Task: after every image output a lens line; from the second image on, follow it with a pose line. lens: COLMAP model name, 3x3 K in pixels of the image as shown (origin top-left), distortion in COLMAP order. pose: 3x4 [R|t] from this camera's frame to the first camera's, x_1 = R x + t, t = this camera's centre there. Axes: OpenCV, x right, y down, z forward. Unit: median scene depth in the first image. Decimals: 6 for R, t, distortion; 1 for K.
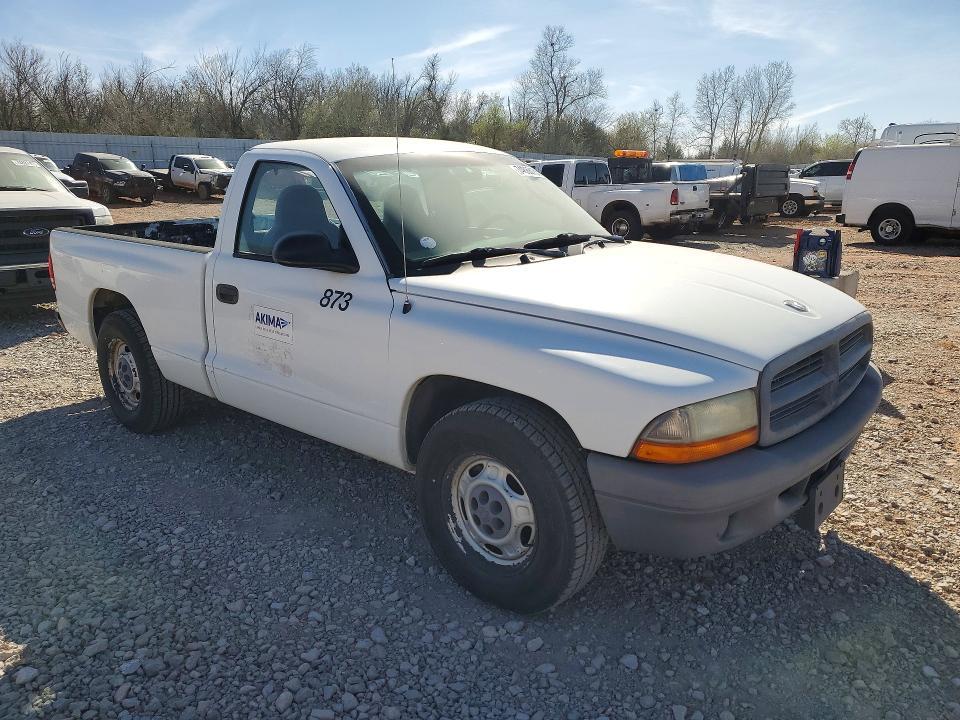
lens RADIAL K [[740.9, 0, 480.0], [0, 740.9, 360.0], [0, 0, 1]] dist [-0.004153, 0.000662]
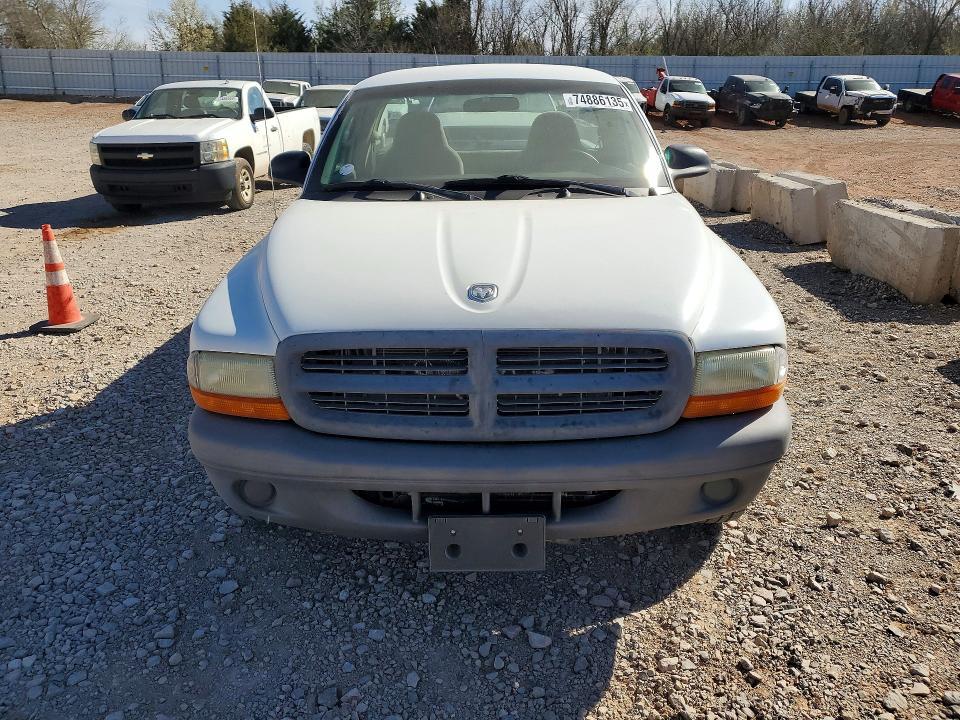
lens RADIAL K [[740.9, 0, 480.0], [0, 740.9, 360.0], [0, 0, 1]] dist [-0.004153, 0.000662]
pose [[0.641012, 0.258298, -0.722762, 0.089936], [-0.186974, 0.965855, 0.179348, -0.012603], [0.744408, 0.020173, 0.667420, 0.045486]]
